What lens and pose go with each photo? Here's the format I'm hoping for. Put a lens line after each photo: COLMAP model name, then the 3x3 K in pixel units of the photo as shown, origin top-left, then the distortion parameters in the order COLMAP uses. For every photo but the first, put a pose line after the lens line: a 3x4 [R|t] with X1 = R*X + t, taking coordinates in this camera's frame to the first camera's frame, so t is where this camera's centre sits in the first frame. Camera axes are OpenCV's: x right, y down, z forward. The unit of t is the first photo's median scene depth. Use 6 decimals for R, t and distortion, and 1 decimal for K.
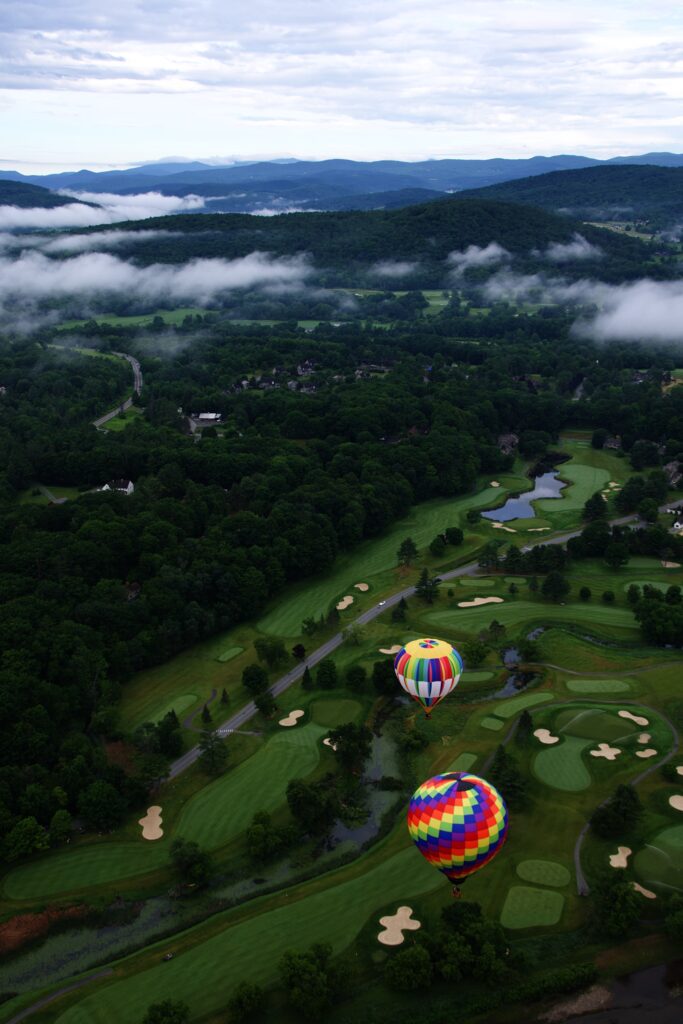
lens RADIAL K [[1088.3, 0, 341.5], [0, 1088.3, 512.0], [0, 0, 1]] dist [0.012050, 0.006969]
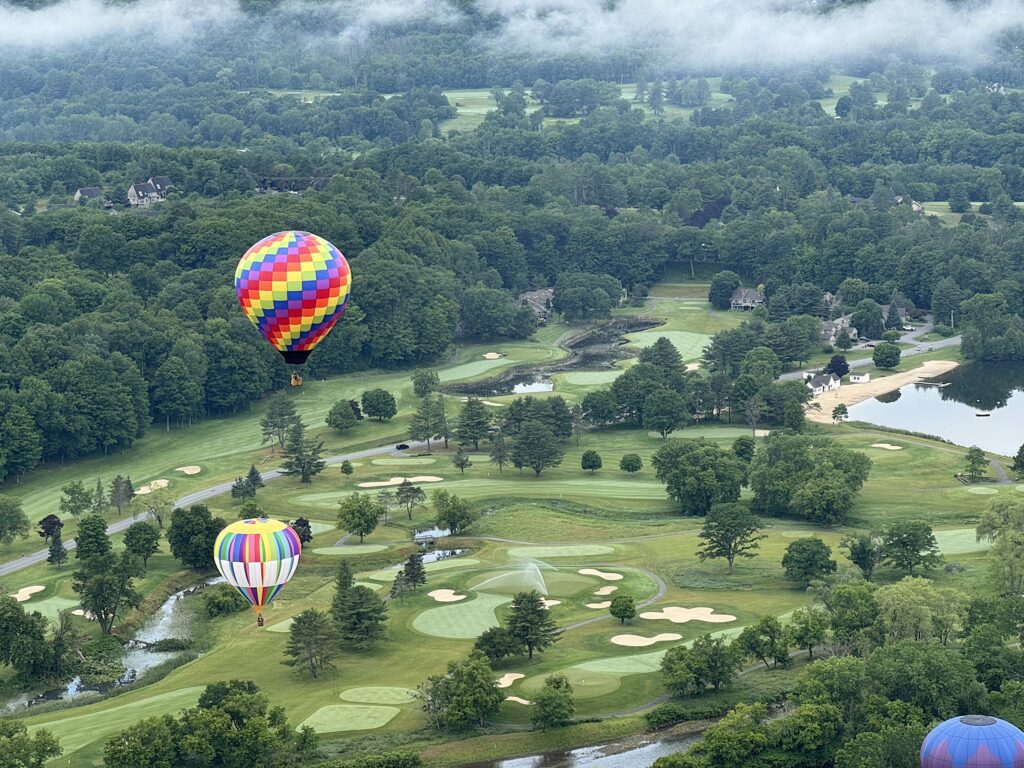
lens RADIAL K [[2908.9, 0, 512.0], [0, 2908.9, 384.0], [0, 0, 1]] dist [-0.711358, 20.808791]
pose [[0.998511, -0.018027, 0.051495, 0.080826], [0.025091, 0.989831, -0.140015, 0.176905], [-0.048447, 0.141099, 0.988809, -0.331883]]
